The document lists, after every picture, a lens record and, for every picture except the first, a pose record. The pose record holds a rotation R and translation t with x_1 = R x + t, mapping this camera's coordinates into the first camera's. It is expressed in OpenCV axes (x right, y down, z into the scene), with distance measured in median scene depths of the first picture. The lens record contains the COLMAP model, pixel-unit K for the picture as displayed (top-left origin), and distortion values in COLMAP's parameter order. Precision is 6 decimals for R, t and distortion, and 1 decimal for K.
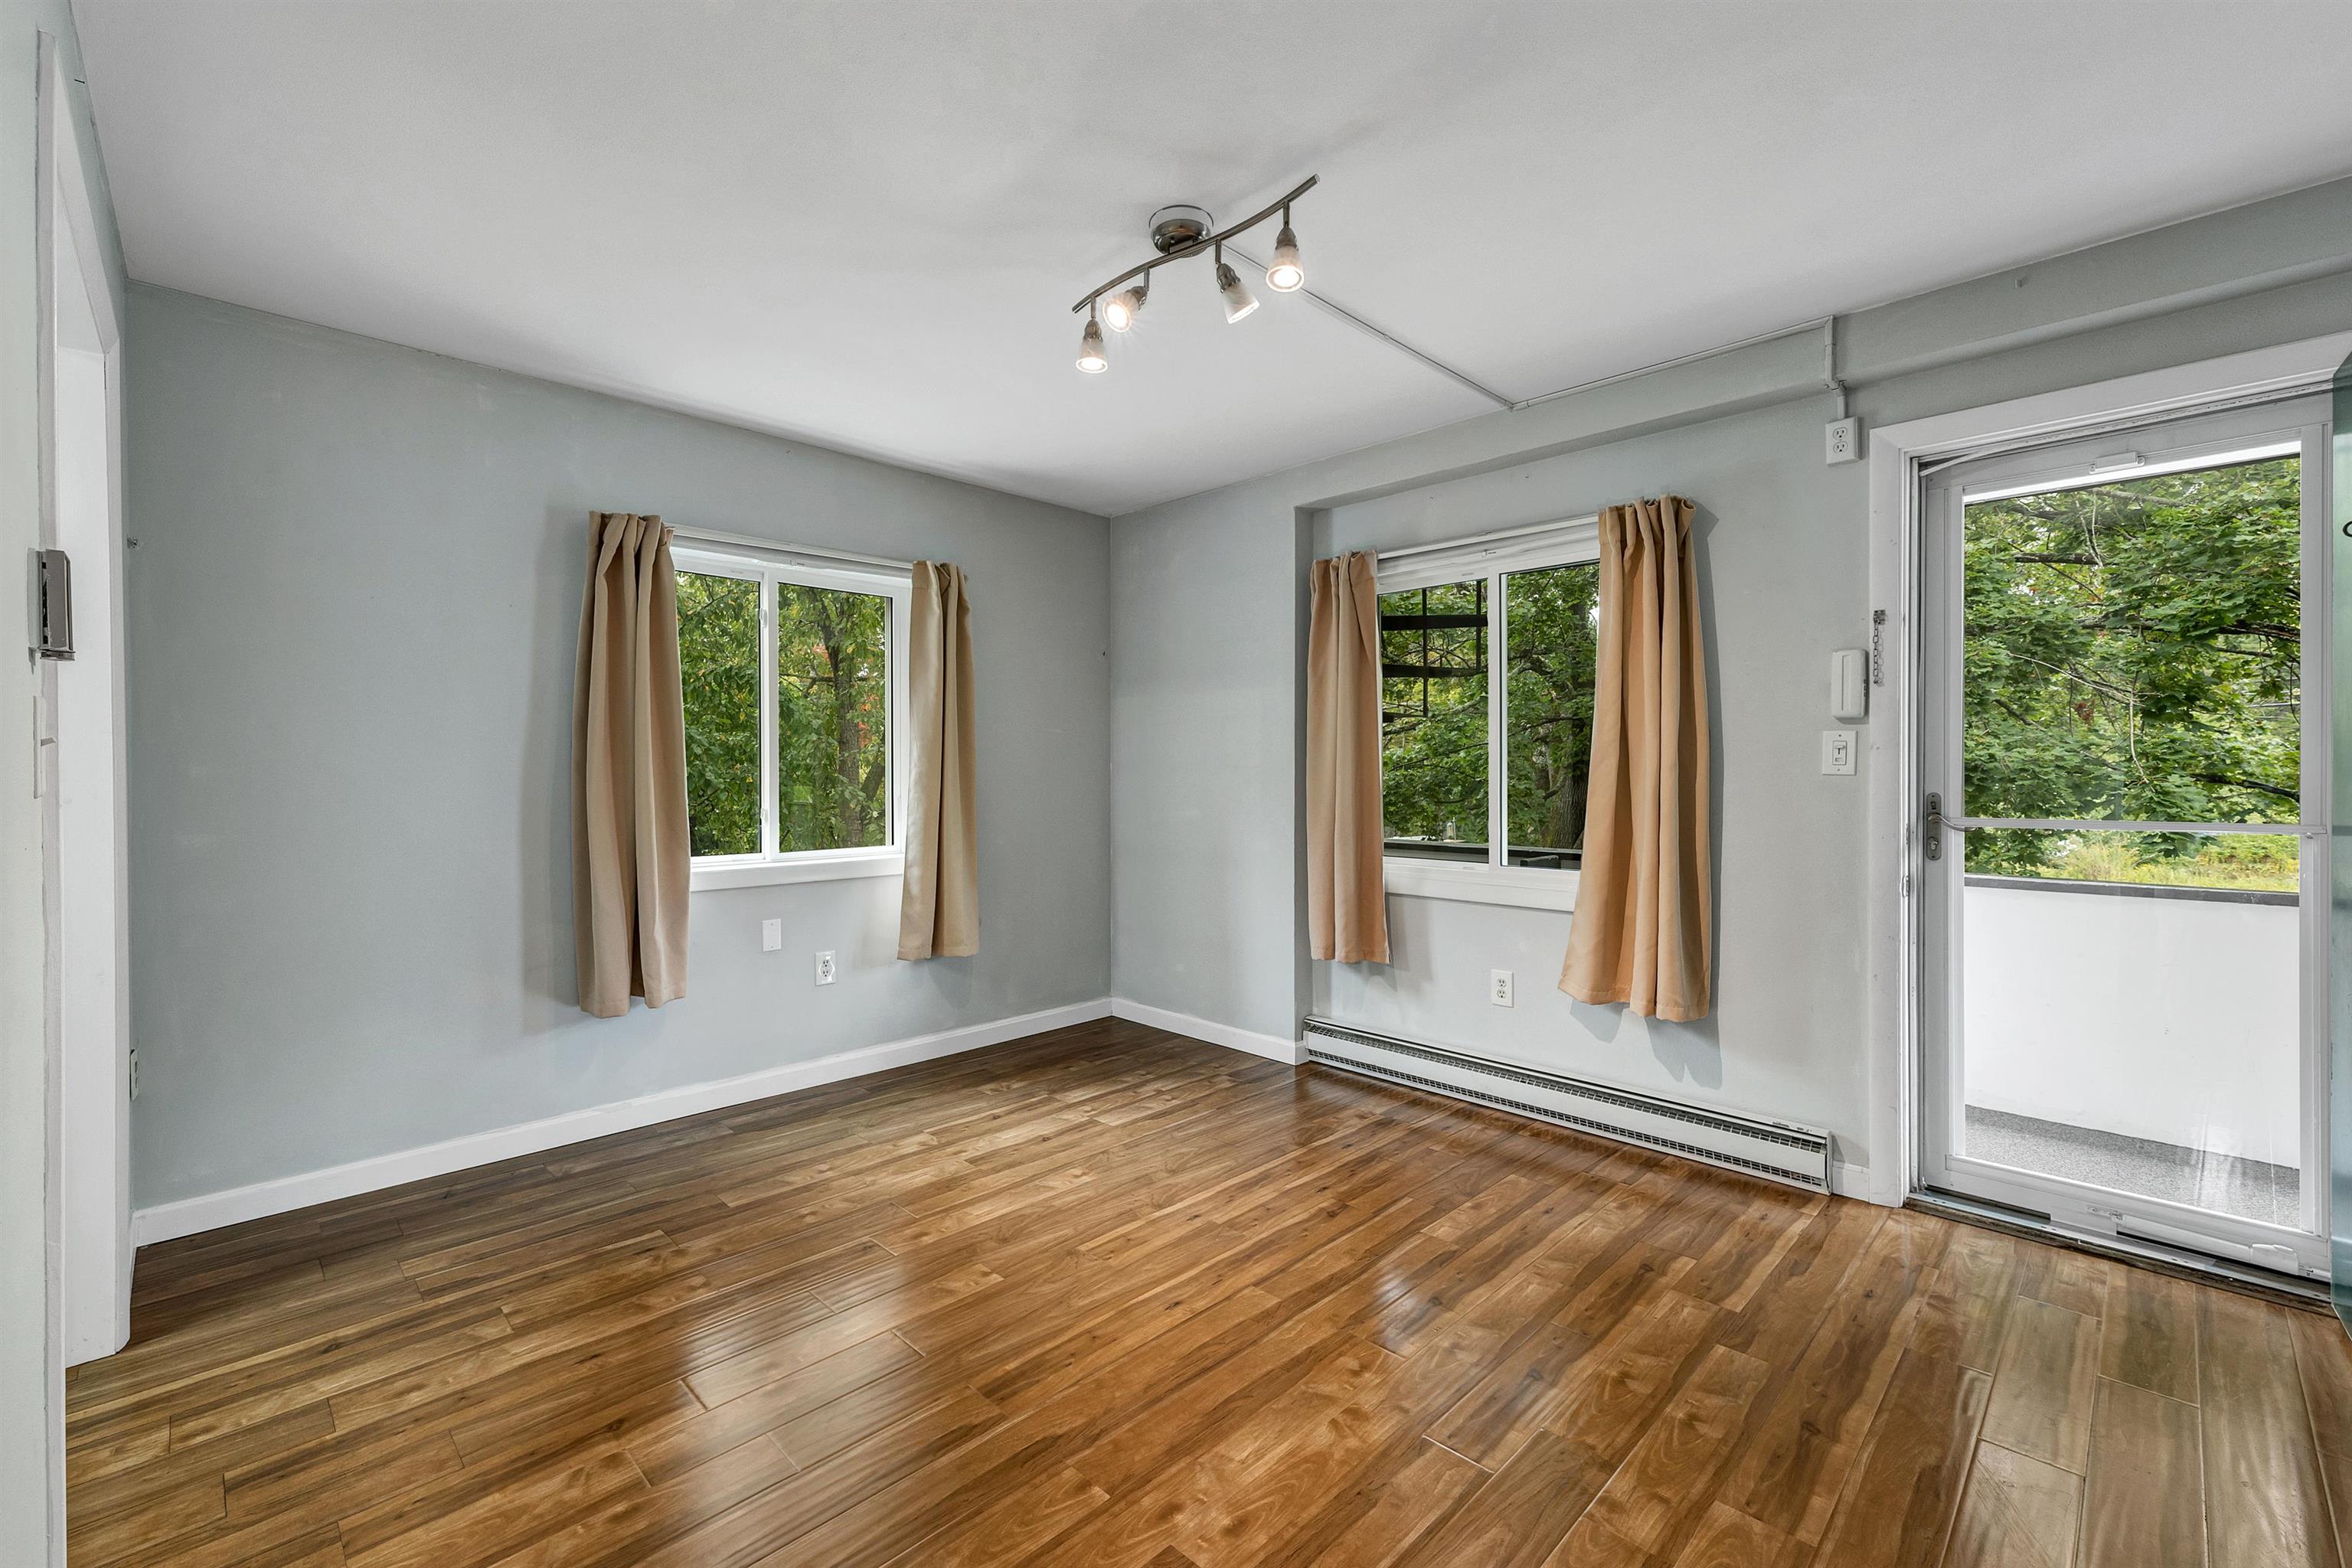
lens RADIAL K [[985.3, 0, 1165.4], [0, 985.3, 793.8], [0, 0, 1]] dist [0.004556, -0.000182]
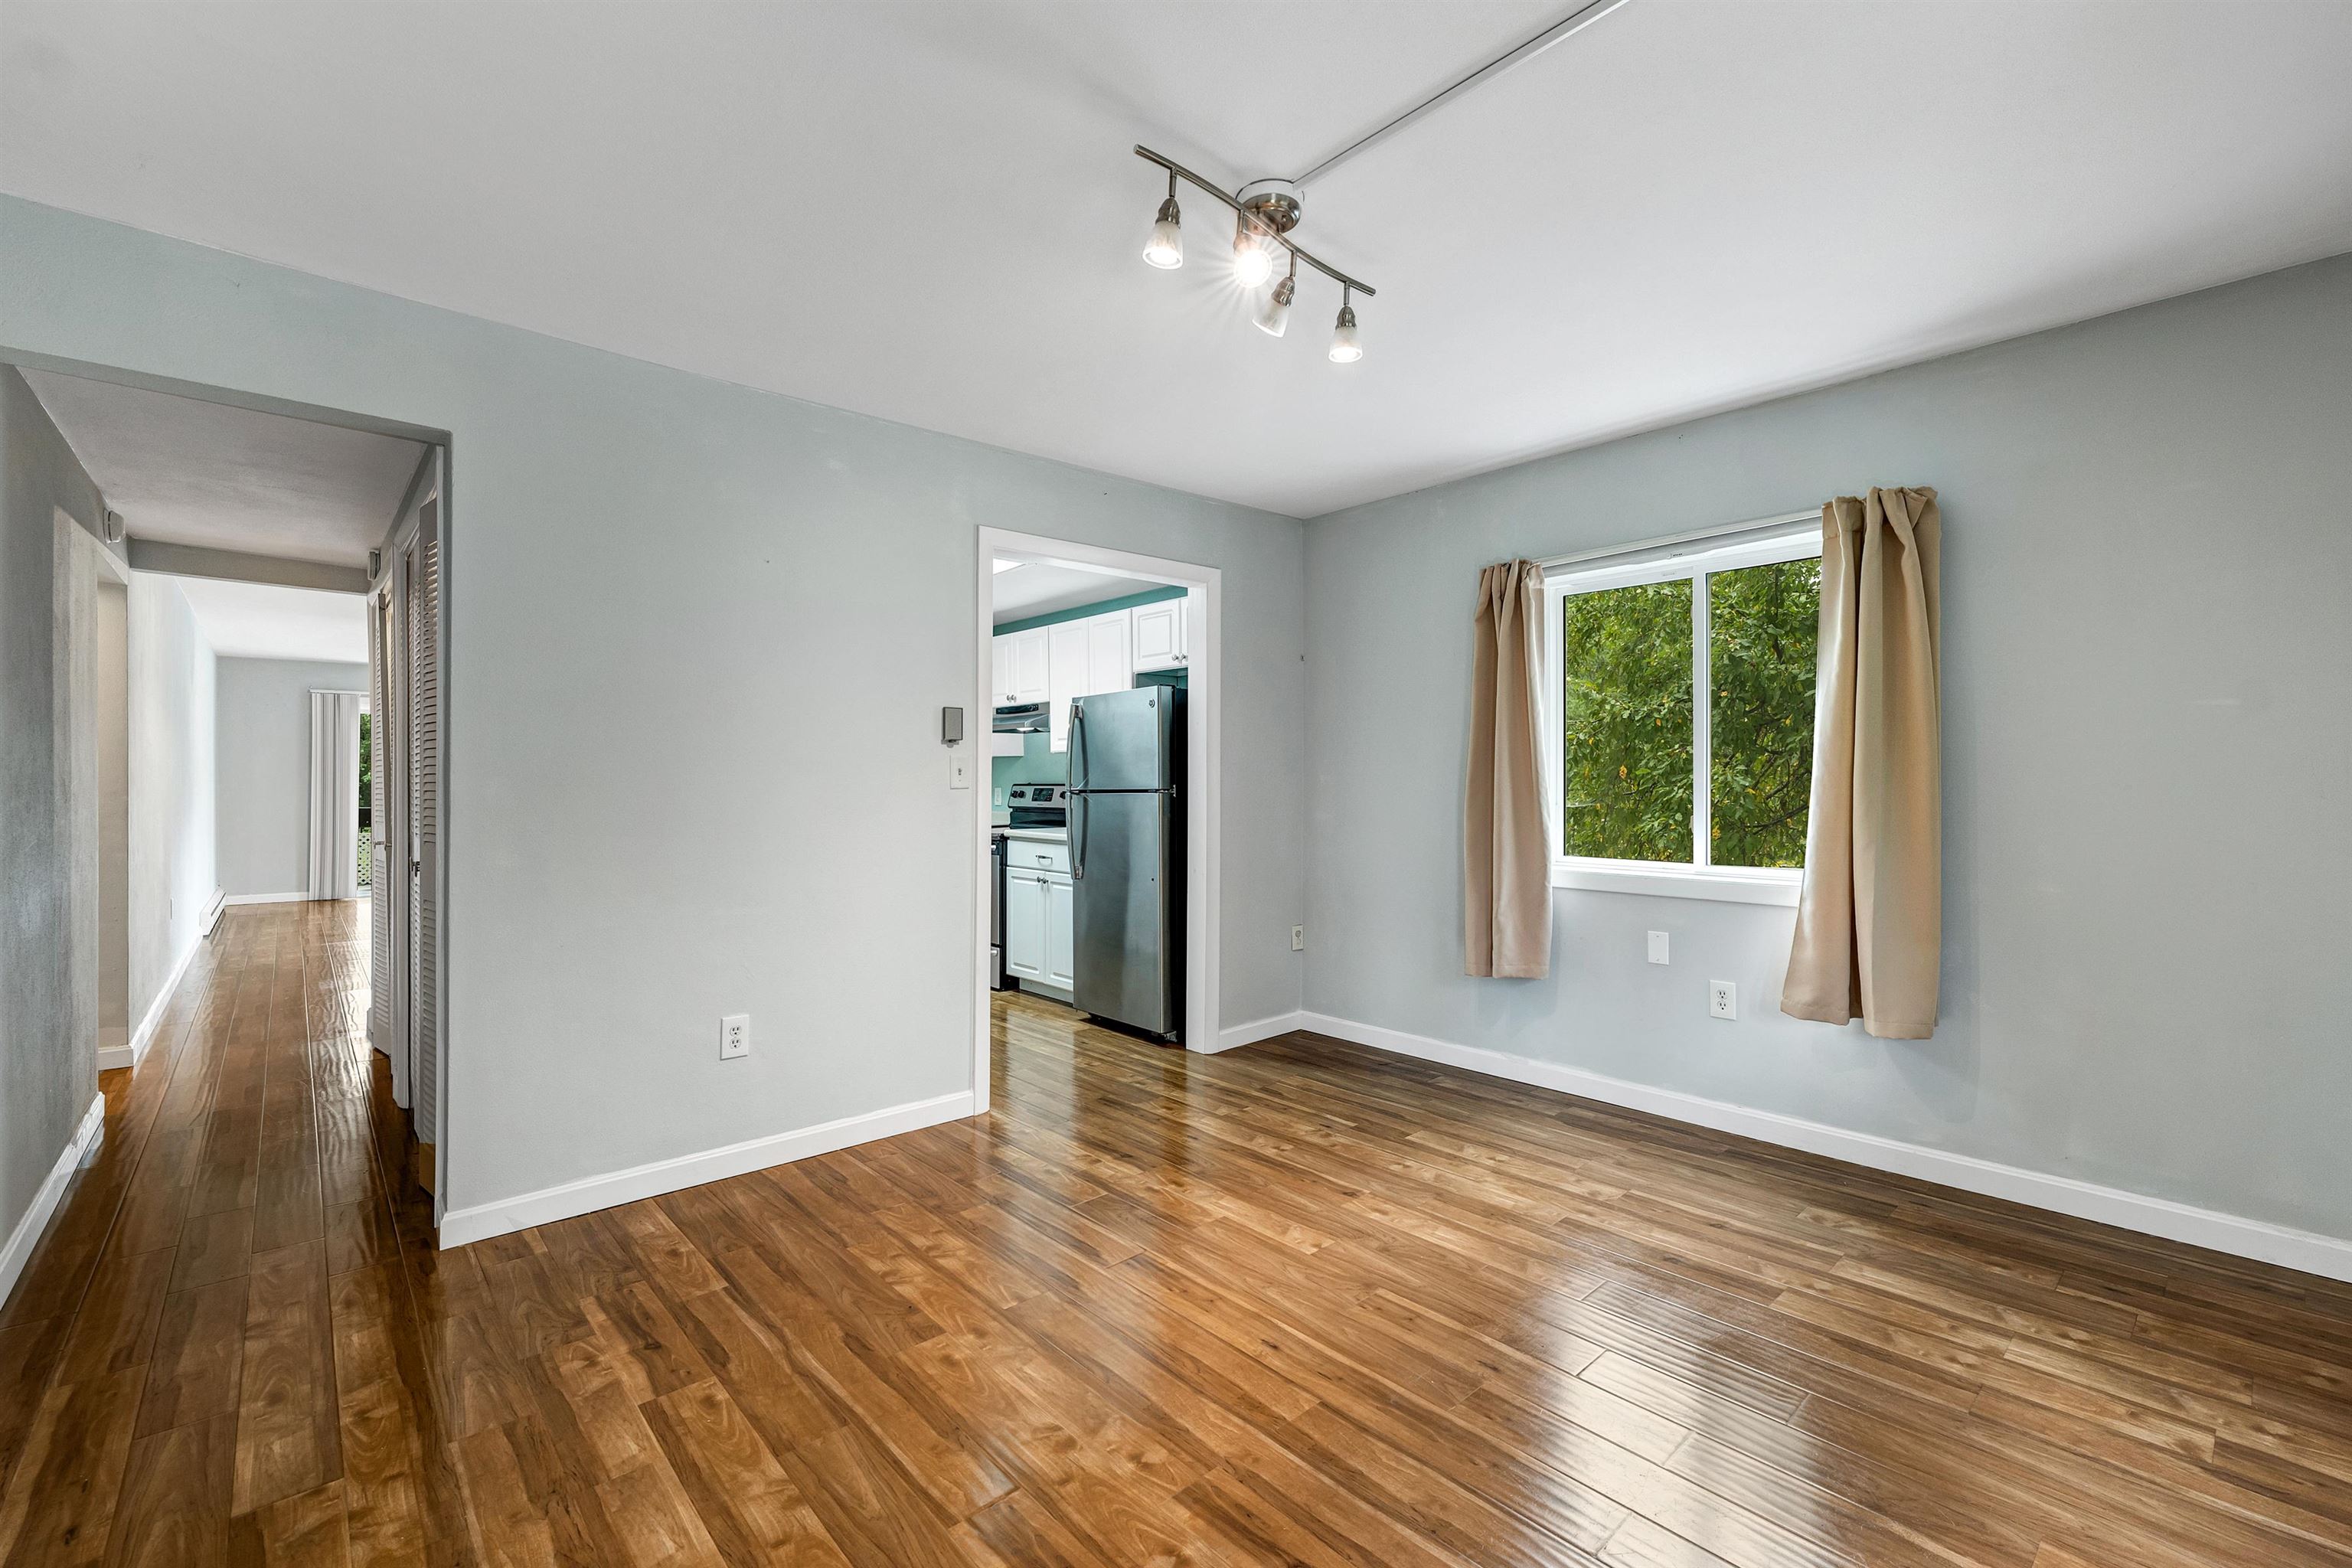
lens RADIAL K [[985.3, 0, 1163.3], [0, 985.3, 772.3], [0, 0, 1]] dist [0.004556, -0.000182]
pose [[-0.056792, -0.007999, -0.998354, 0.767008], [-0.016376, 0.999841, -0.007079, -0.011299], [0.998252, 0.015947, -0.056914, 0.761886]]
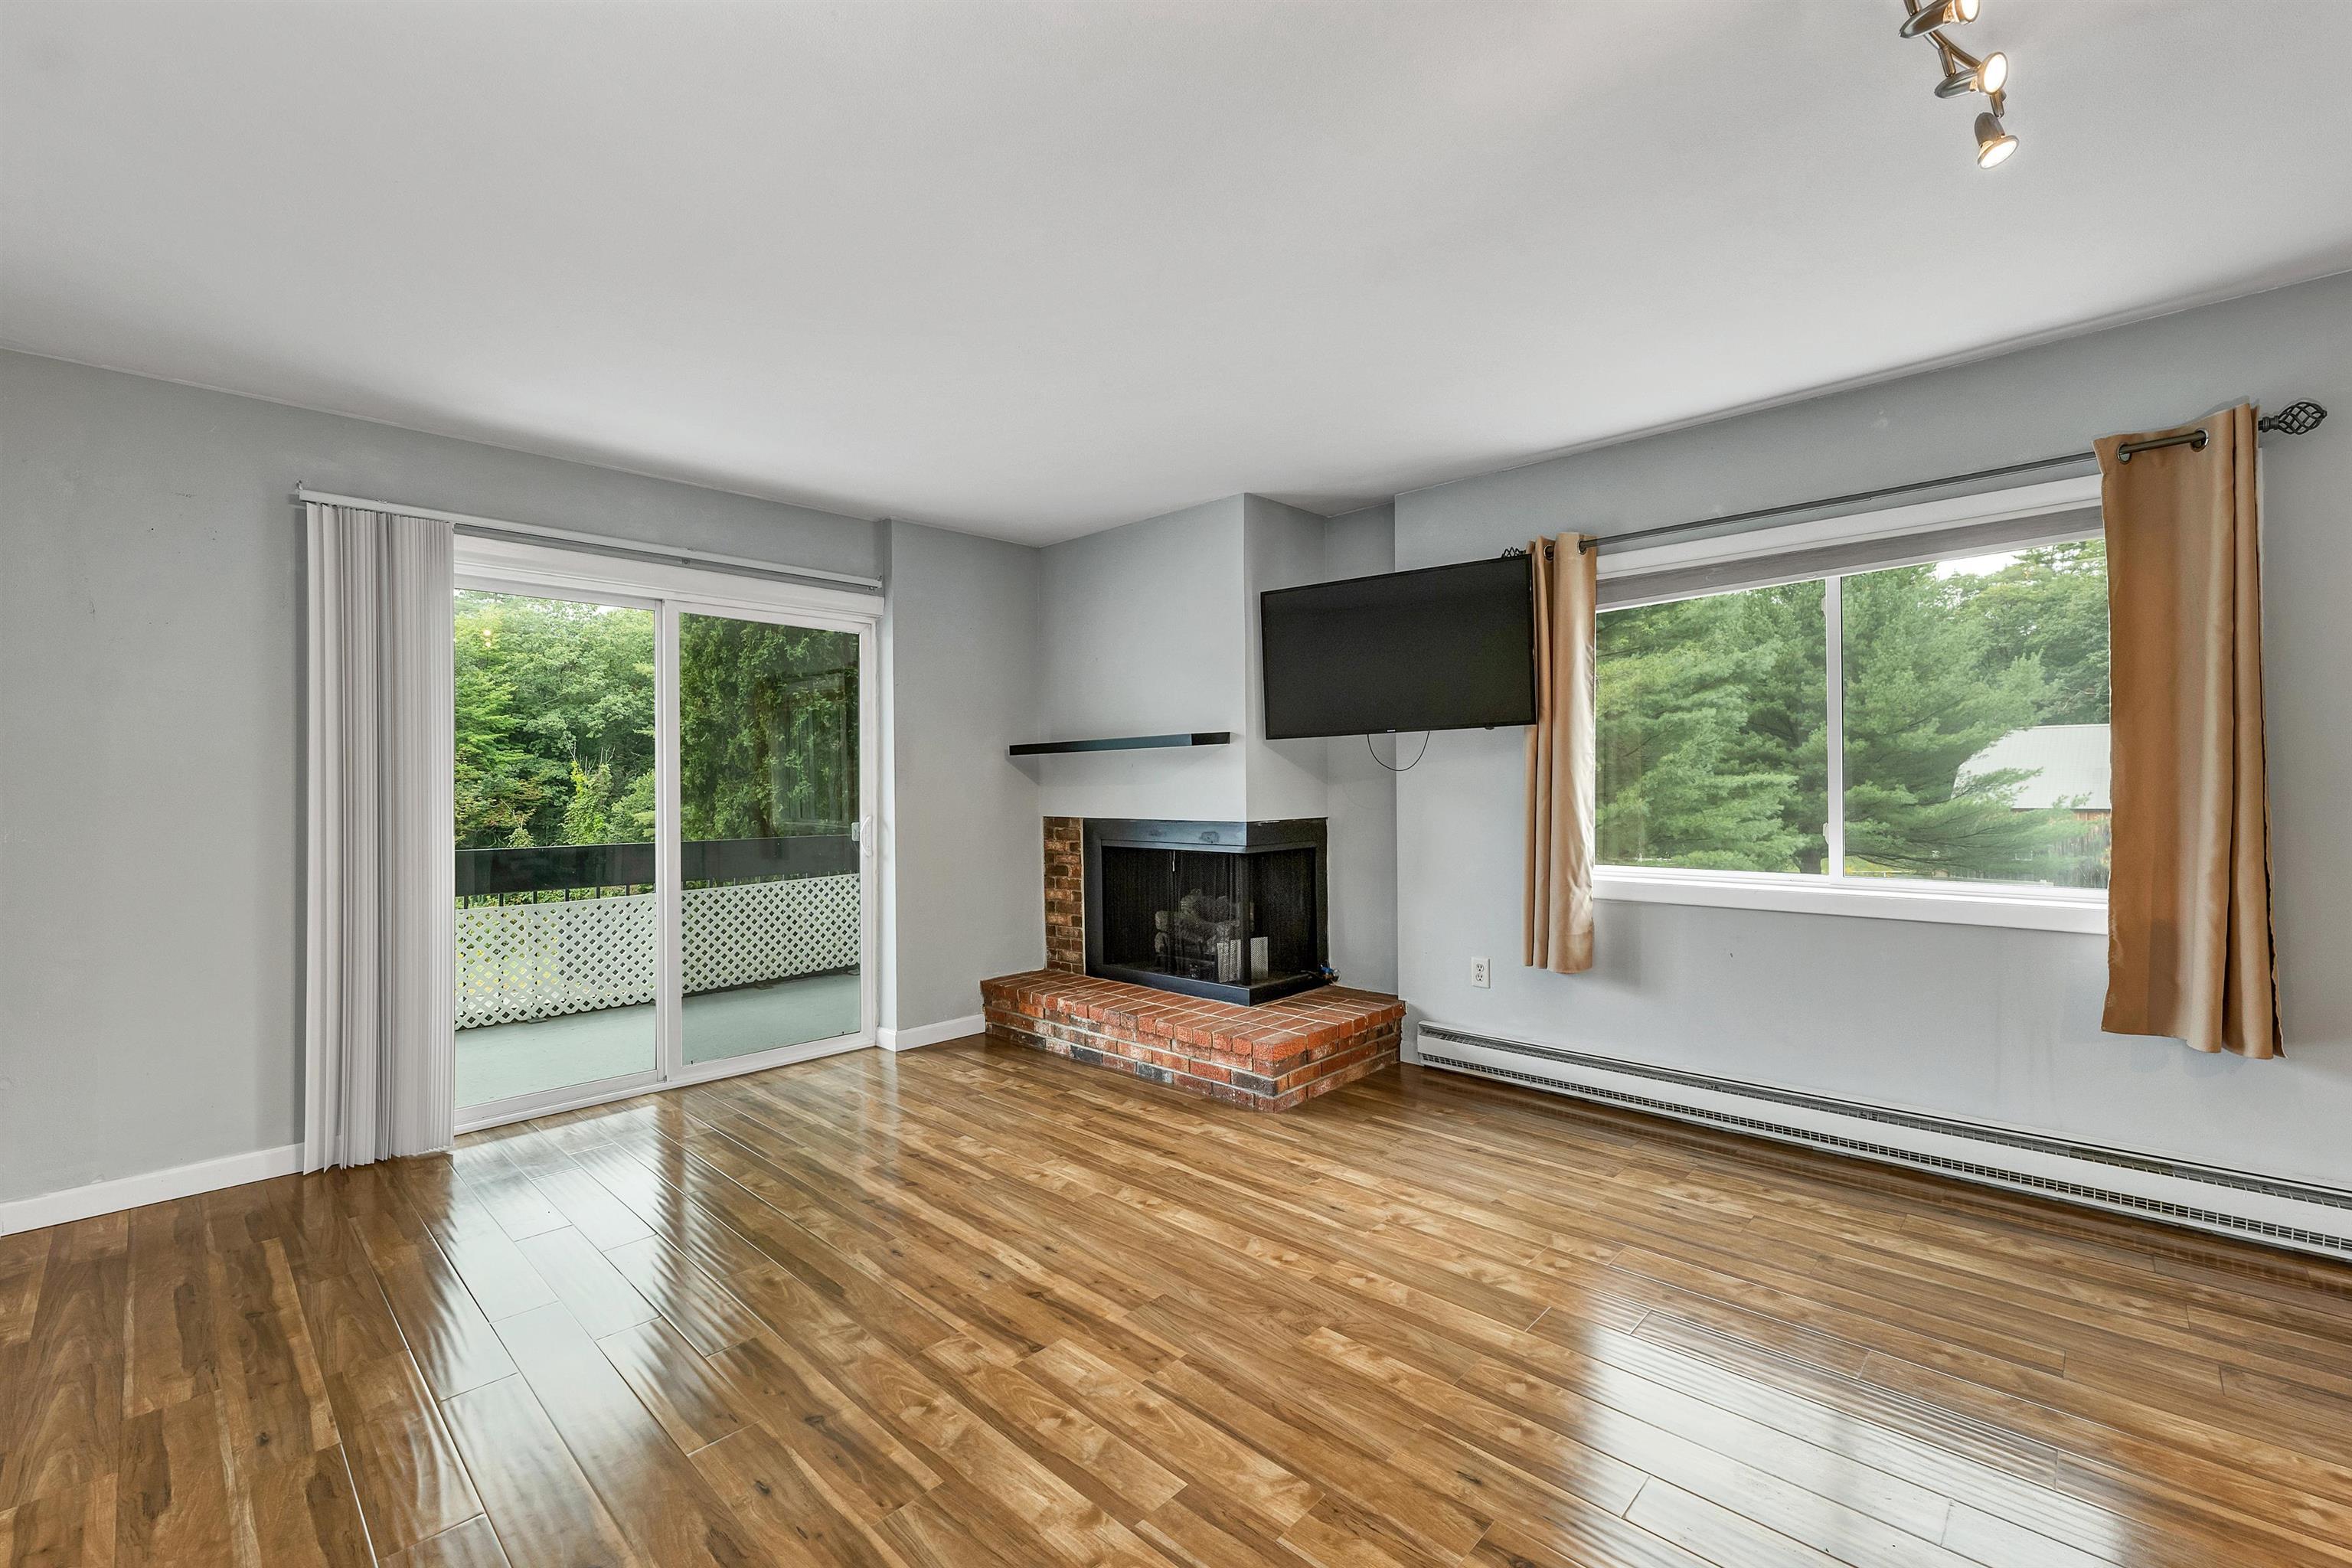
lens RADIAL K [[985.3, 0, 1182.7], [0, 985.3, 780.3], [0, 0, 1]] dist [0.004556, -0.000182]
pose [[0.034540, -0.004879, -0.999391, -1.560299], [-0.011822, 0.999916, -0.005290, 0.037192], [0.999333, 0.011998, 0.034480, -1.647792]]
